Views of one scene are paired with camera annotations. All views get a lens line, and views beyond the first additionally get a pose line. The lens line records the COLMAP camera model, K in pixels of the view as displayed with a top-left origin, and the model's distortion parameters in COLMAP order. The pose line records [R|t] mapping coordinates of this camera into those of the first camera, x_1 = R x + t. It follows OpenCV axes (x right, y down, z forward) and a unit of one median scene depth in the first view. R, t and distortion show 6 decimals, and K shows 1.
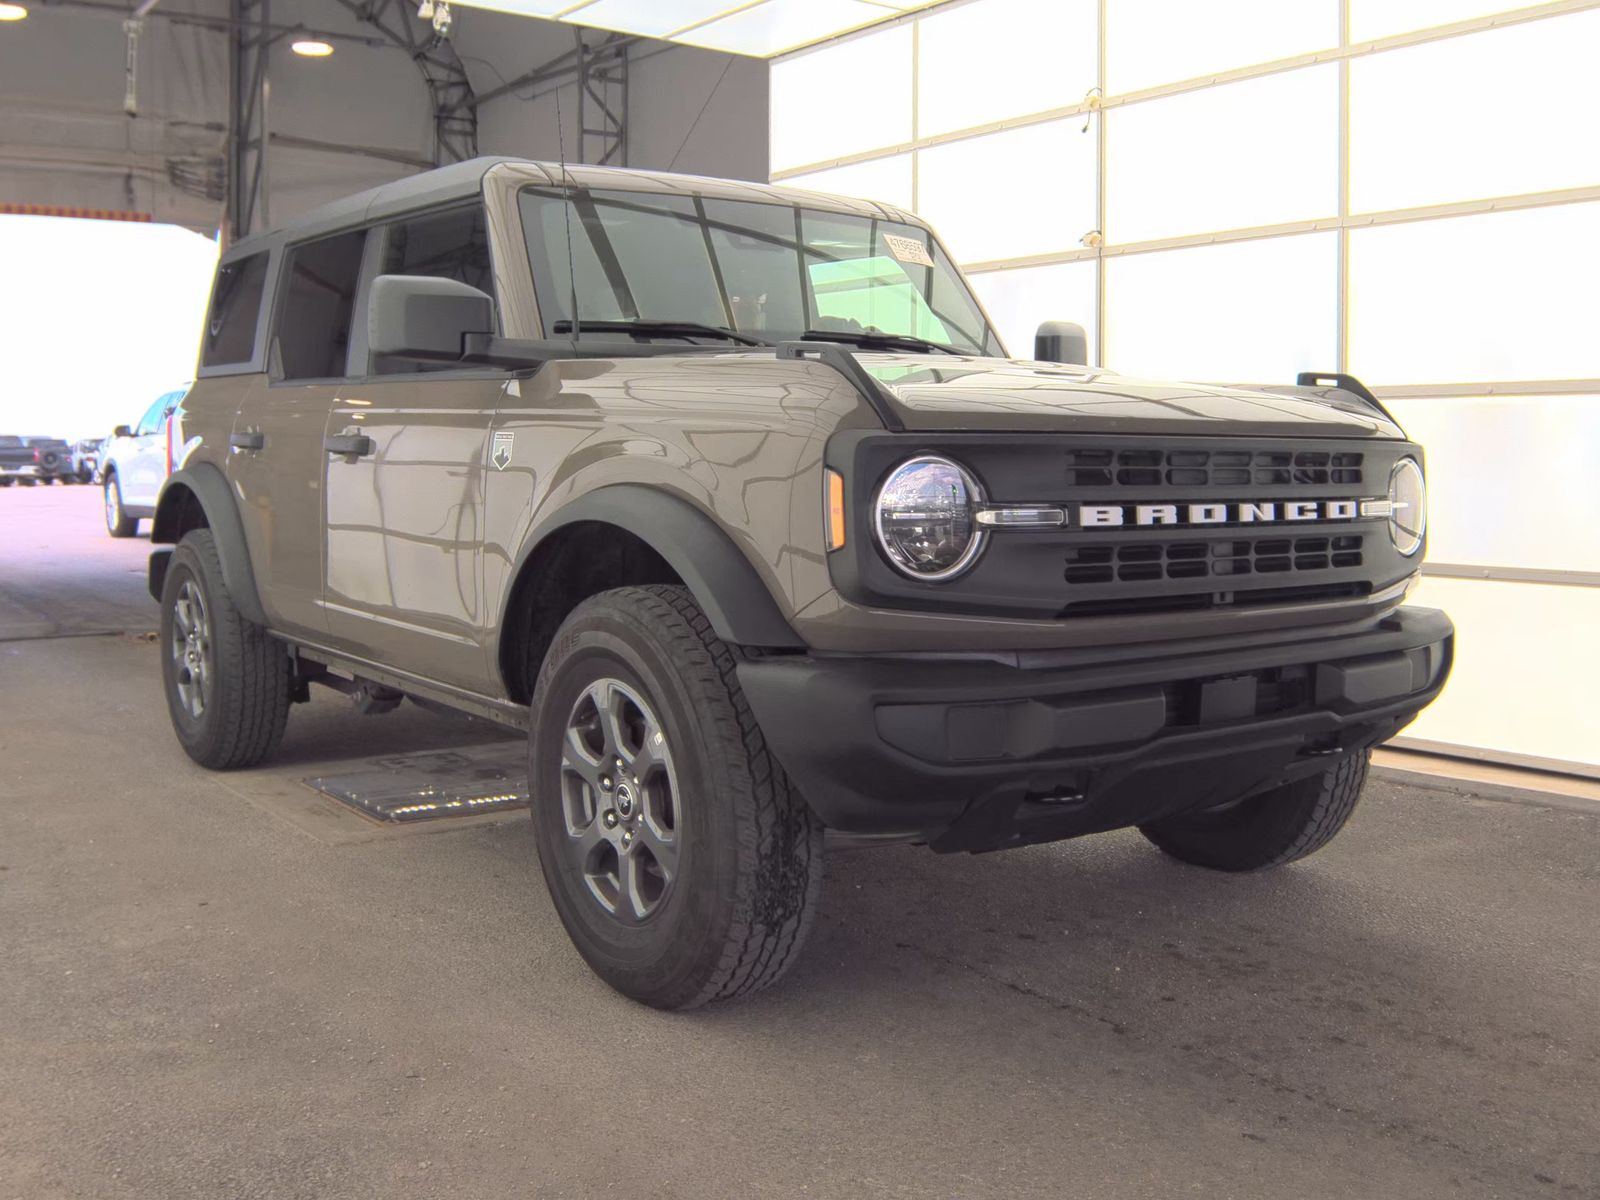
lens RADIAL K [[1669.0, 0, 800.0], [0, 1669.0, 600.0], [0, 0, 1]] dist [-0.152386, 0.012996]
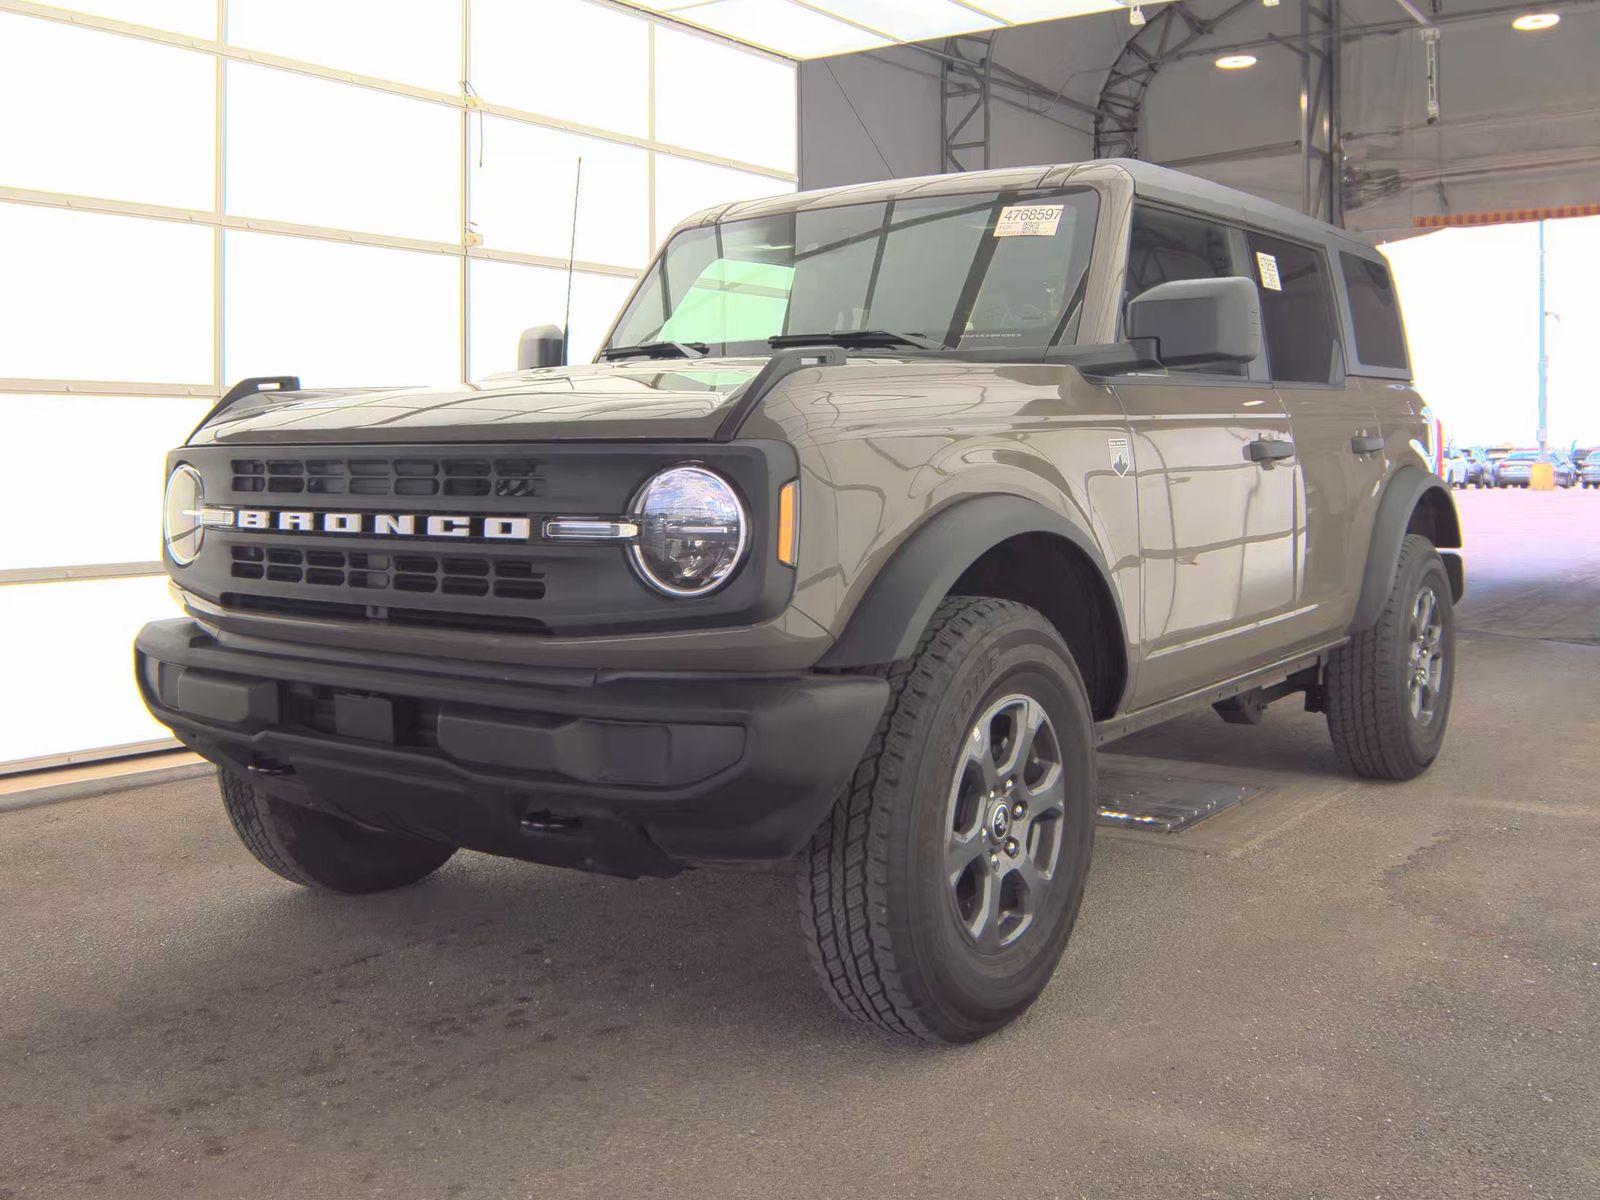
lens RADIAL K [[1684.6, 0, 800.0], [0, 1684.6, 600.0], [0, 0, 1]] dist [-0.113029, -0.005496]
pose [[0.303376, 0.077774, -0.949692, 1.256602], [-0.086195, 0.994817, 0.053935, -0.082094], [0.948964, 0.065496, 0.308507, 0.936123]]
